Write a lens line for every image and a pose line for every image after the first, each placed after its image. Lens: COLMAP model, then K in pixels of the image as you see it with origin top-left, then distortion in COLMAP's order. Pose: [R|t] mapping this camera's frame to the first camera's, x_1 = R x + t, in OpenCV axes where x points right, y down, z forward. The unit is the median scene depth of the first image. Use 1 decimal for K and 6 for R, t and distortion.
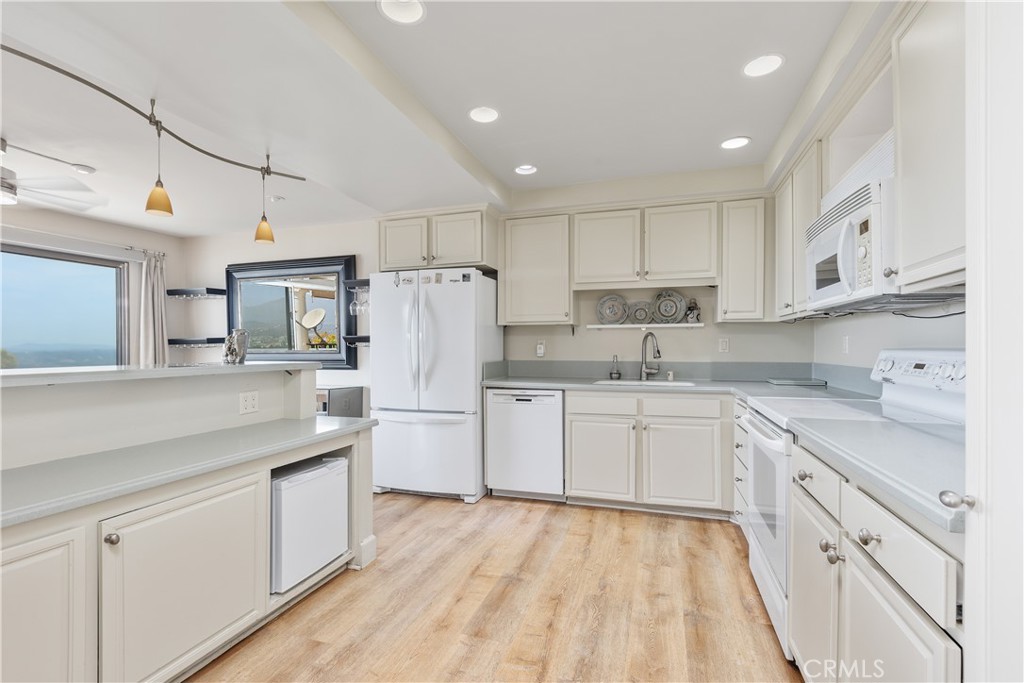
lens RADIAL K [[458.8, 0, 518.4], [0, 458.8, 349.2], [0, 0, 1]] dist [0.006892, -0.002129]
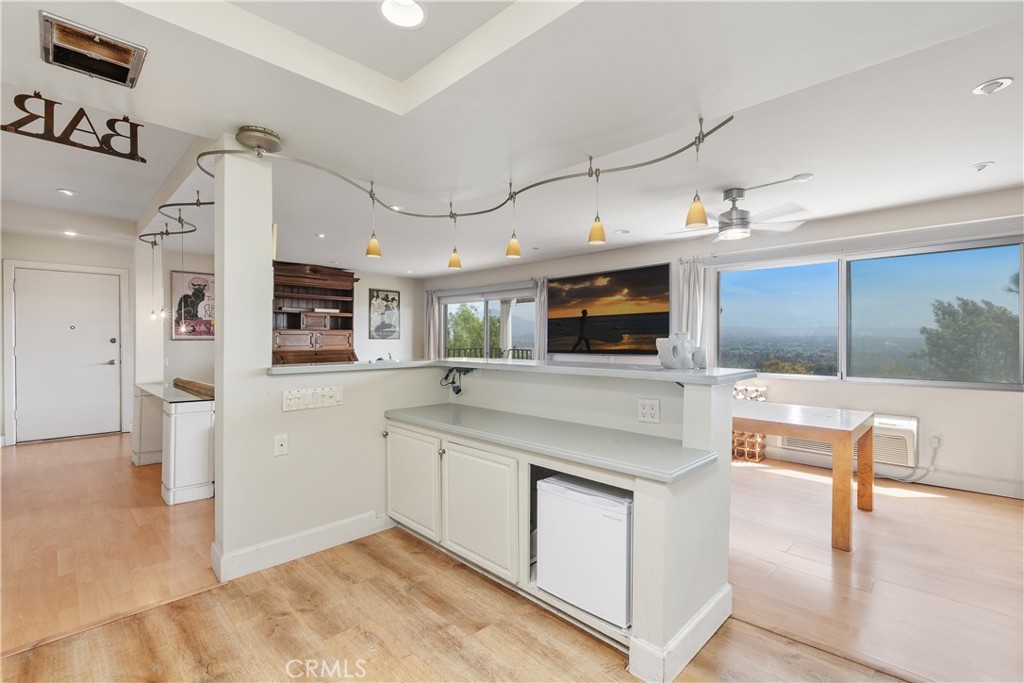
lens RADIAL K [[458.8, 0, 513.9], [0, 458.8, 337.0], [0, 0, 1]] dist [0.006892, -0.002129]
pose [[-0.449796, -0.003869, -0.893123, 0.259300], [-0.003199, 0.999991, -0.002720, -0.021539], [0.893125, 0.001634, -0.449805, 0.816893]]
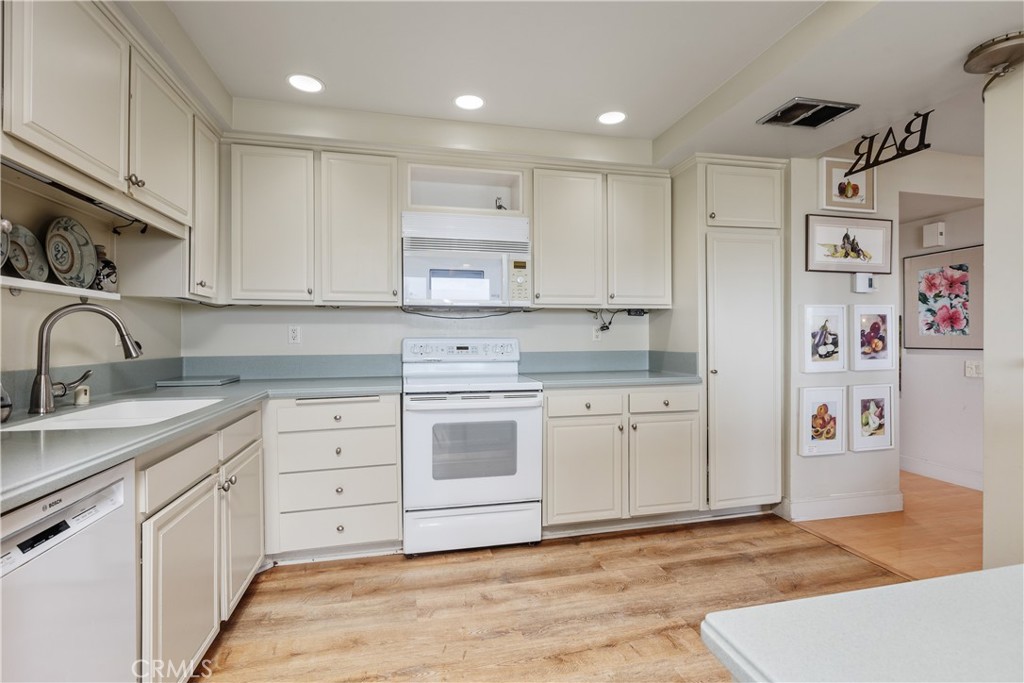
lens RADIAL K [[488.4, 0, 514.7], [0, 488.4, 331.0], [0, 0, 1]] dist [0.001266, 0.001408]
pose [[-0.508896, 0.012520, 0.860737, -0.374358], [0.006032, 0.999922, -0.010979, -0.001594], [-0.860807, -0.000395, -0.508932, 0.924549]]
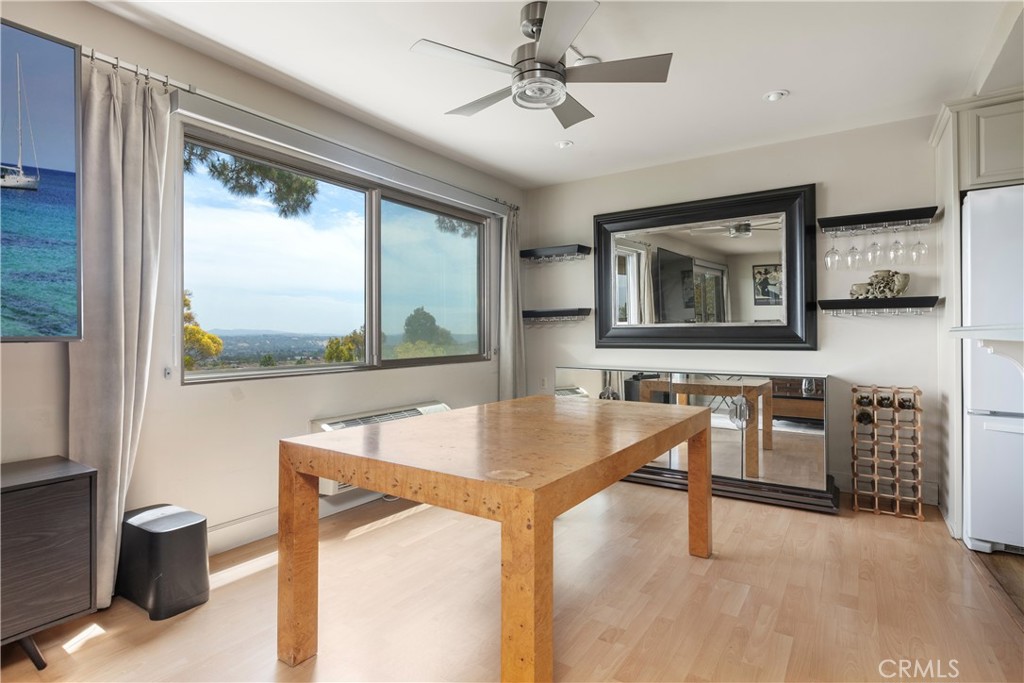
lens RADIAL K [[517.1, 0, 509.7], [0, 517.1, 332.0], [0, 0, 1]] dist [0.001024, 0.000190]
pose [[0.959752, -0.000811, -0.280848, -0.766468], [-0.000355, 0.999992, -0.004103, 0.026971], [0.280849, 0.004038, 0.959744, 0.175057]]
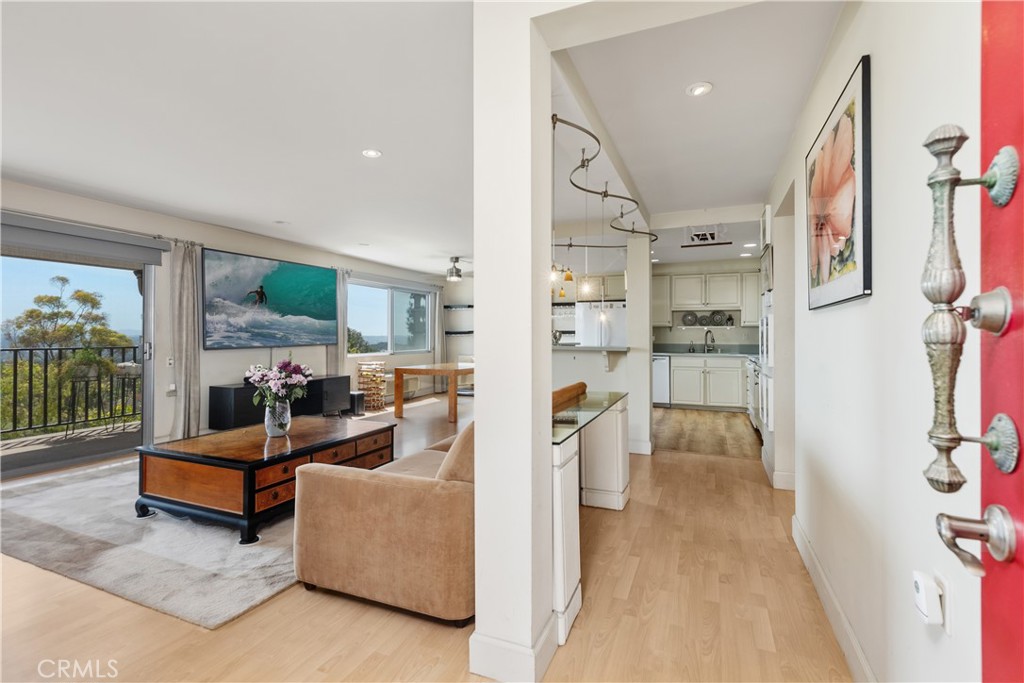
lens RADIAL K [[458.8, 0, 506.9], [0, 458.8, 331.4], [0, 0, 1]] dist [0.006892, -0.002129]
pose [[0.996122, 0.004977, -0.087847, -0.487711], [-0.006033, 0.999913, -0.011756, -0.001262], [0.087781, 0.012240, 0.996065, -1.277463]]
